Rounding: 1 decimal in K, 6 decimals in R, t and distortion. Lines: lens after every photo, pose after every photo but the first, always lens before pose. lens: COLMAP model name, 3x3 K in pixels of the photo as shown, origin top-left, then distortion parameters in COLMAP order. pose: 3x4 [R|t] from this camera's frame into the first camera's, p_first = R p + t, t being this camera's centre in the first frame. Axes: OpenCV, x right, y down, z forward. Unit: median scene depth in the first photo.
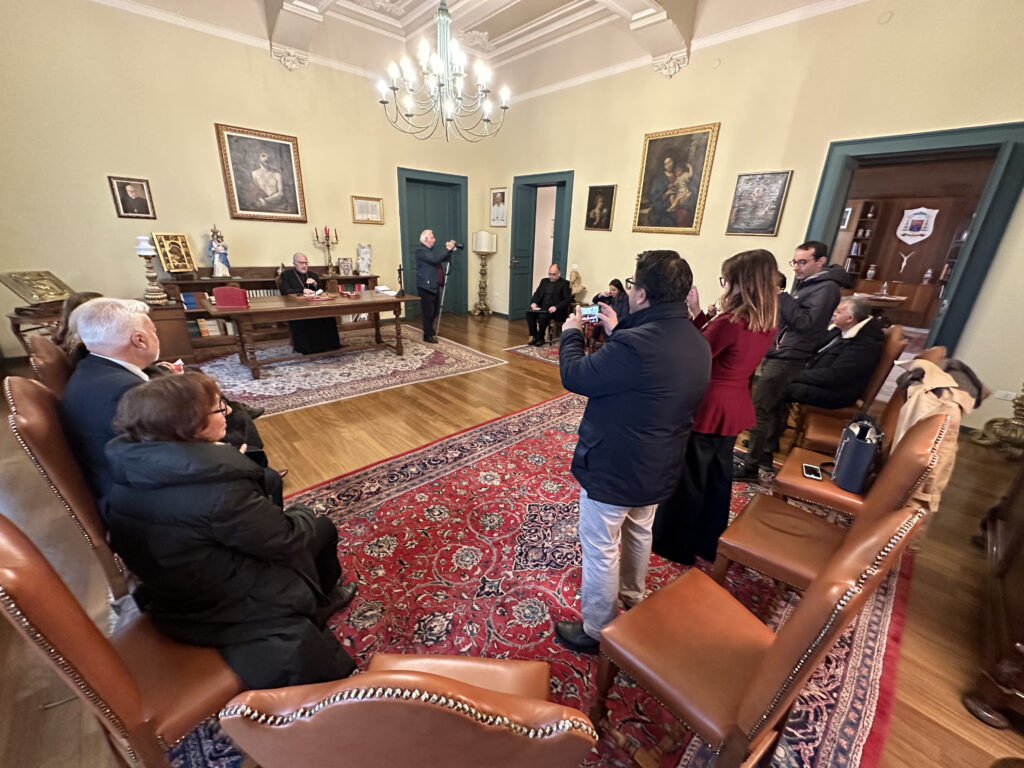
lens RADIAL K [[399.2, 0, 507.8], [0, 399.2, 382.1], [0, 0, 1]] dist [0.000946, 0.000109]
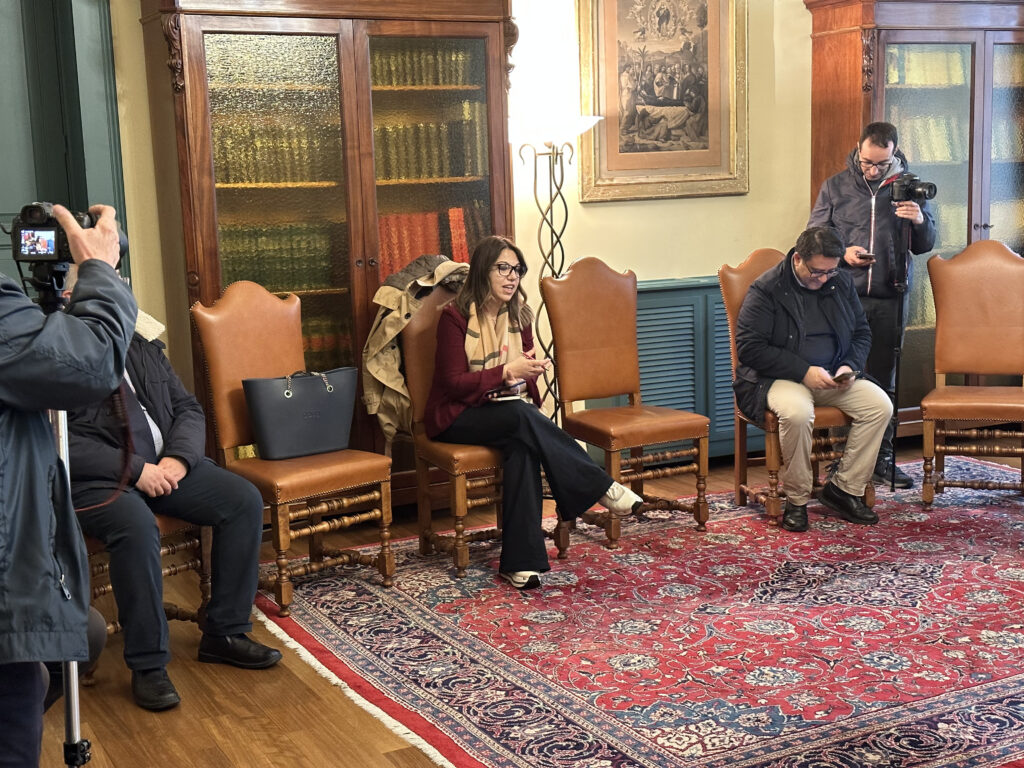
lens RADIAL K [[1408.9, 0, 517.7], [0, 1408.9, 378.7], [0, 0, 1]] dist [0.158579, 0.000000]
pose [[-0.966150, -0.053450, 0.252384, 0.043420], [0.074463, 0.878889, 0.471179, -0.386347], [-0.247002, 0.474023, -0.845158, 1.135750]]
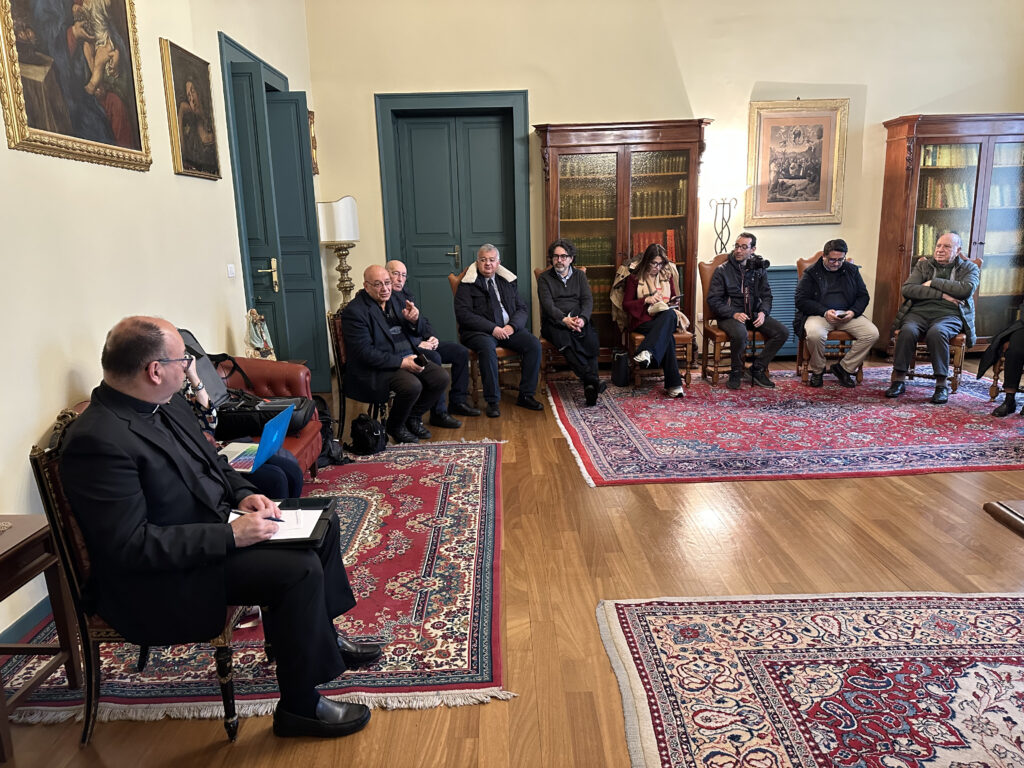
lens RADIAL K [[715.0, 0, 505.7], [0, 715.0, 390.7], [0, 0, 1]] dist [-0.001920, -0.012650]
pose [[-0.749506, -0.171525, 0.639390, -0.231162], [0.222248, 0.844595, 0.487099, -0.412419], [-0.623575, 0.507187, -0.594908, 1.196849]]
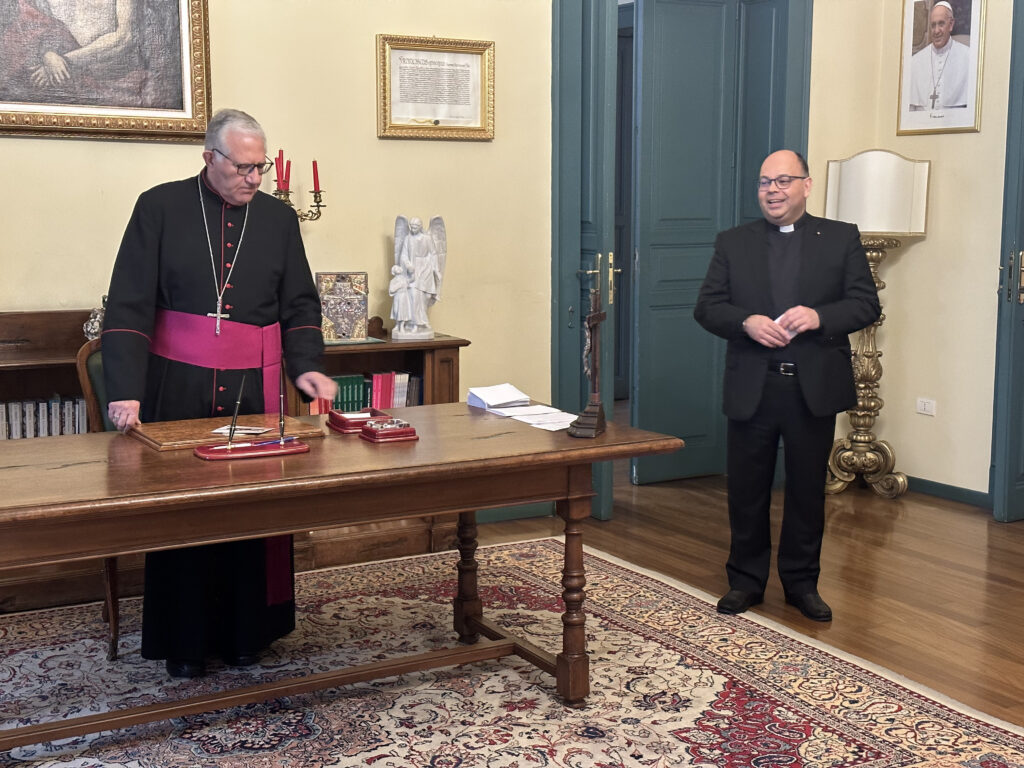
lens RADIAL K [[1408.9, 0, 515.9], [0, 1408.9, 381.0], [0, 0, 1]] dist [0.158579, 0.000000]
pose [[0.978450, -0.004710, -0.206431, -0.138067], [-0.039911, 0.976572, -0.211457, -0.071881], [0.202590, 0.215139, 0.955339, 0.223763]]
